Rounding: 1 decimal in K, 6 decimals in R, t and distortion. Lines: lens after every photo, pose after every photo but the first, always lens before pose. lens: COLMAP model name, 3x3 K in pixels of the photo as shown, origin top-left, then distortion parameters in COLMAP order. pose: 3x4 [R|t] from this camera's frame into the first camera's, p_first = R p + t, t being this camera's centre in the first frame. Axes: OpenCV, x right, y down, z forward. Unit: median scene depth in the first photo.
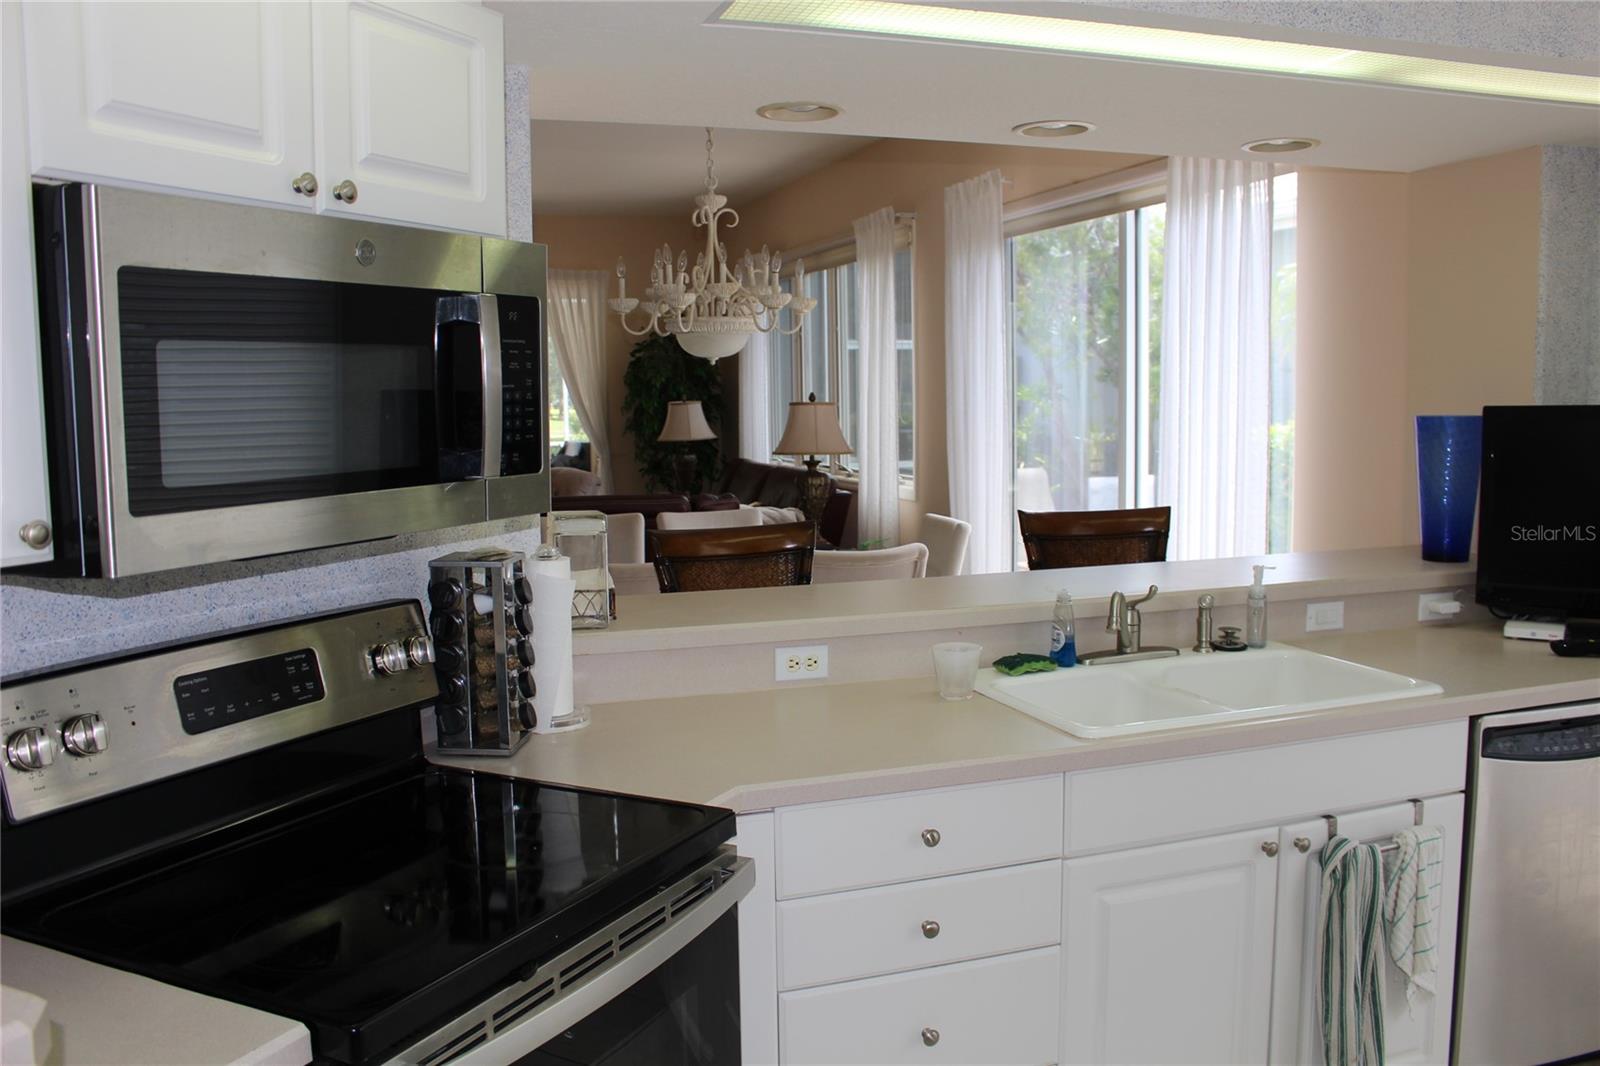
lens RADIAL K [[1322.1, 0, 800.0], [0, 1322.1, 533.0], [0, 0, 1]] dist [-0.147119, 0.113593]
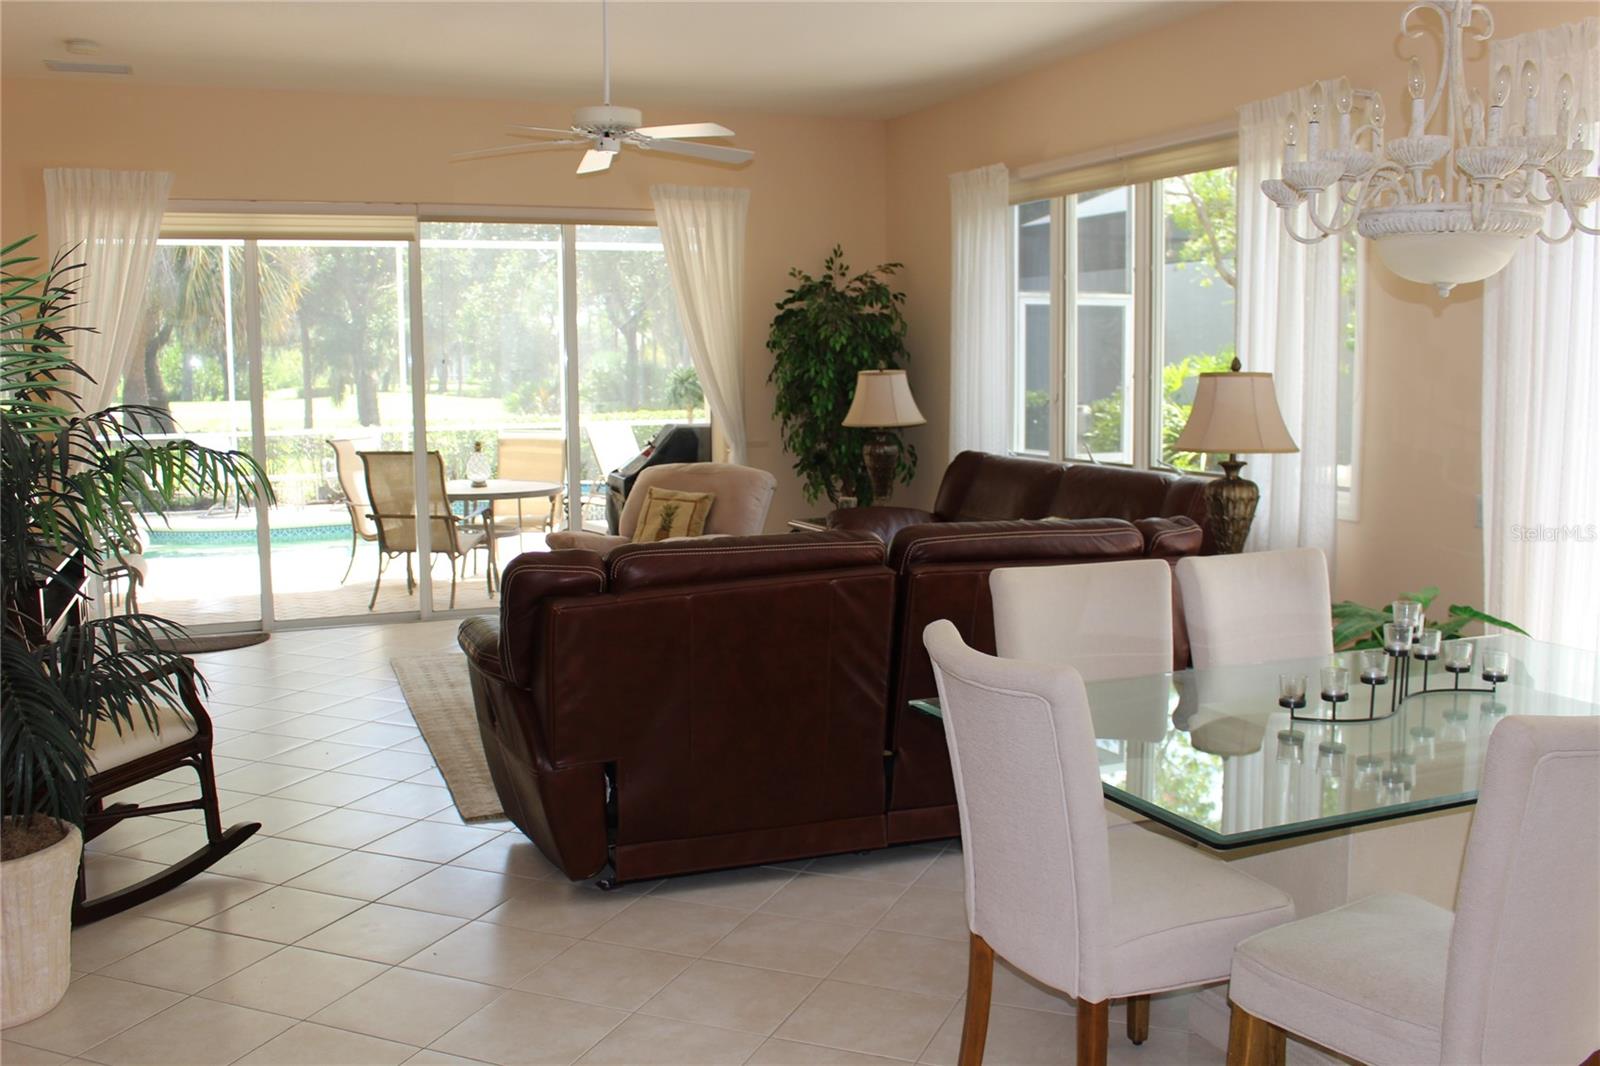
lens RADIAL K [[1443.2, 0, 800.0], [0, 1443.2, 533.0], [0, 0, 1]] dist [-0.084881, 0.004066]
pose [[0.997833, -0.006240, 0.065500, -0.182521], [0.005476, 0.999915, 0.011845, -0.021075], [-0.065569, -0.011460, 0.997782, 0.220003]]
